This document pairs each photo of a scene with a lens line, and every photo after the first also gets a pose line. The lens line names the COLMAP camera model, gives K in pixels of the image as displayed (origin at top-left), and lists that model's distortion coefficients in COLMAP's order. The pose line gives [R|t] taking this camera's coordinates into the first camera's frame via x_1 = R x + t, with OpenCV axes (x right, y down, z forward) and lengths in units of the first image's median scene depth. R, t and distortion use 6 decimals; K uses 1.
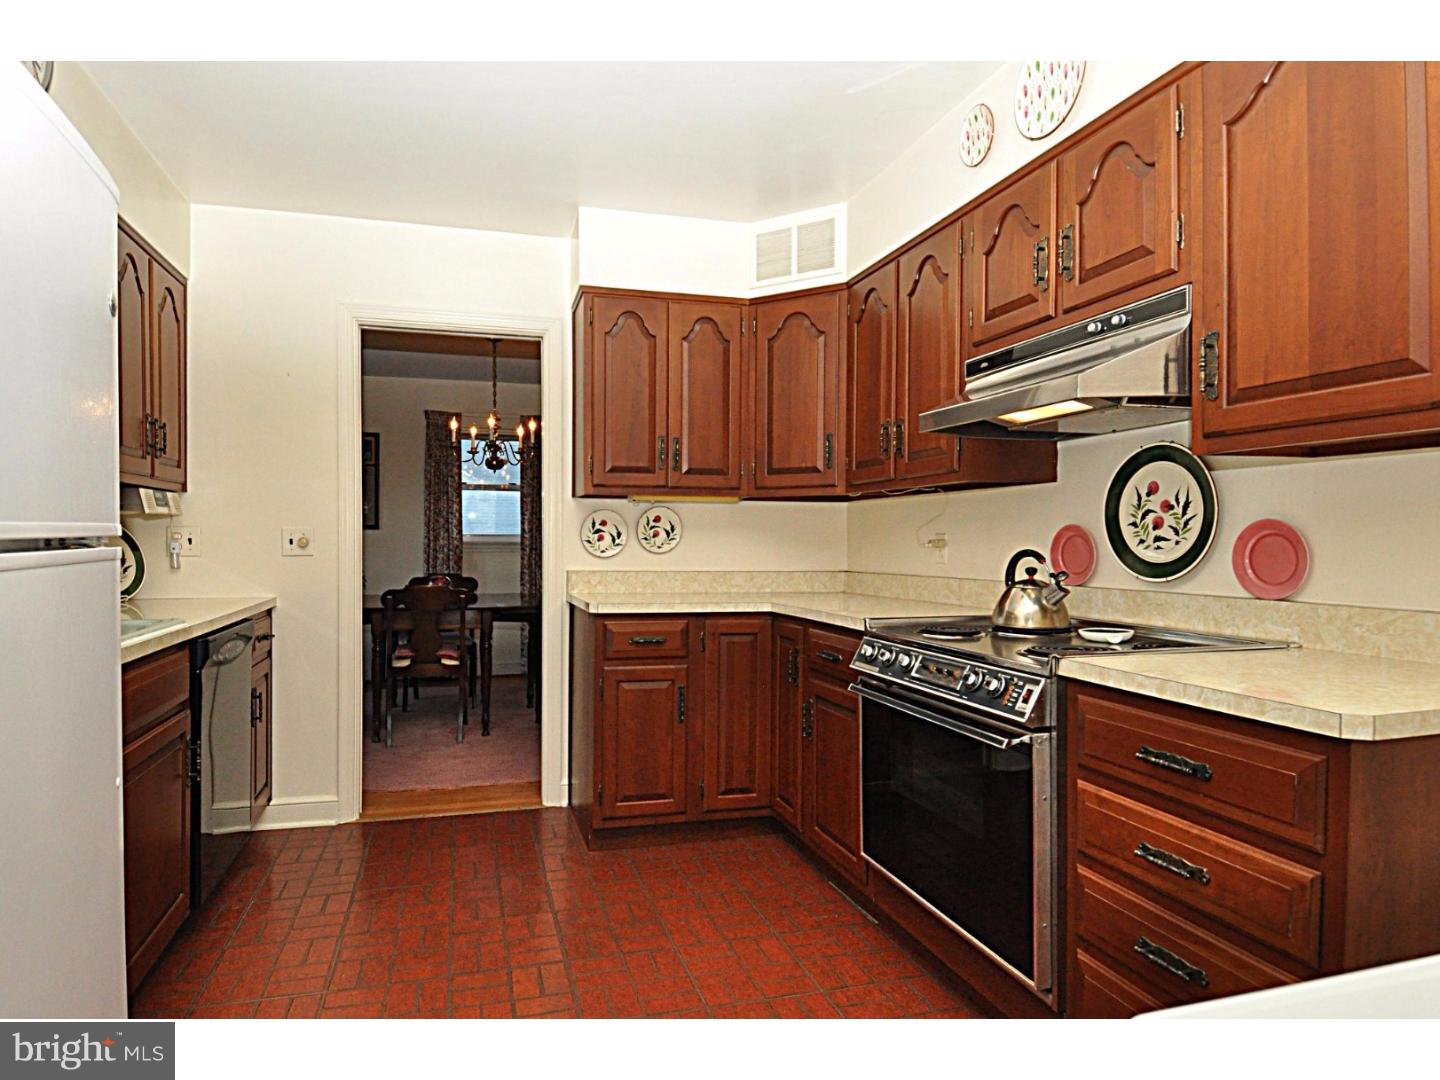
lens RADIAL K [[740.0, 0, 718.6], [0, 740.0, 541.1], [0, 0, 1]] dist [0.000554, 0.000022]
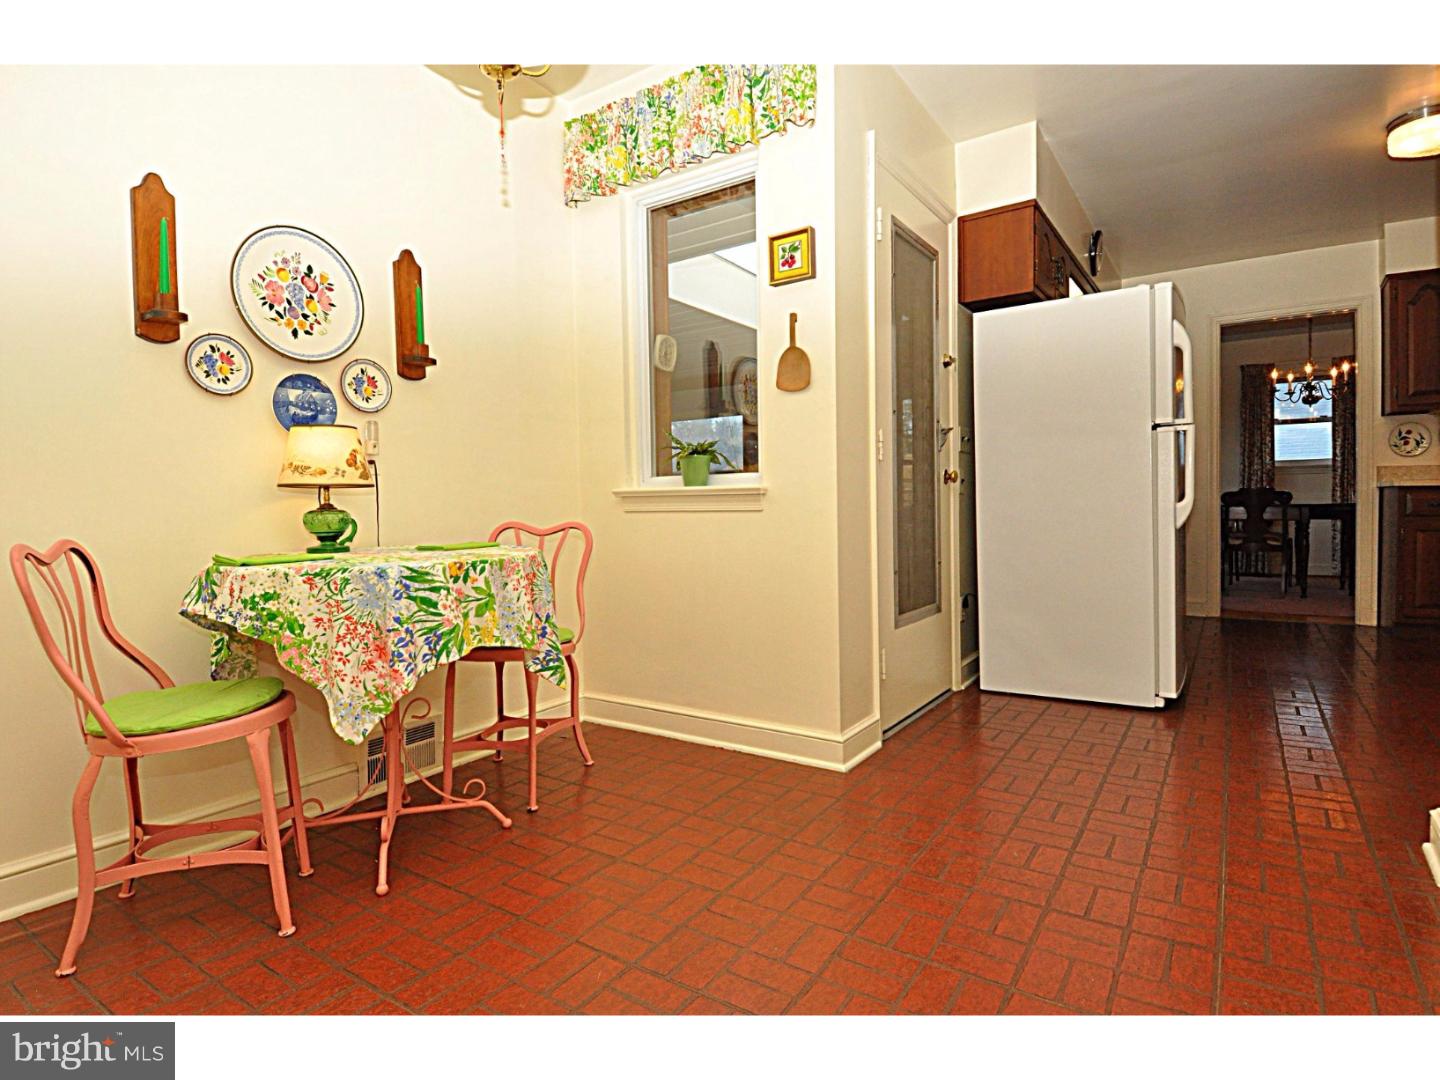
lens RADIAL K [[778.8, 0, 719.4], [0, 778.8, 522.2], [0, 0, 1]] dist [0.141361, -0.118547]
pose [[0.626502, 0.007141, -0.779387, 0.221348], [0.007439, 0.999858, 0.015141, 0.111695], [0.779384, -0.015284, 0.626360, -0.977623]]
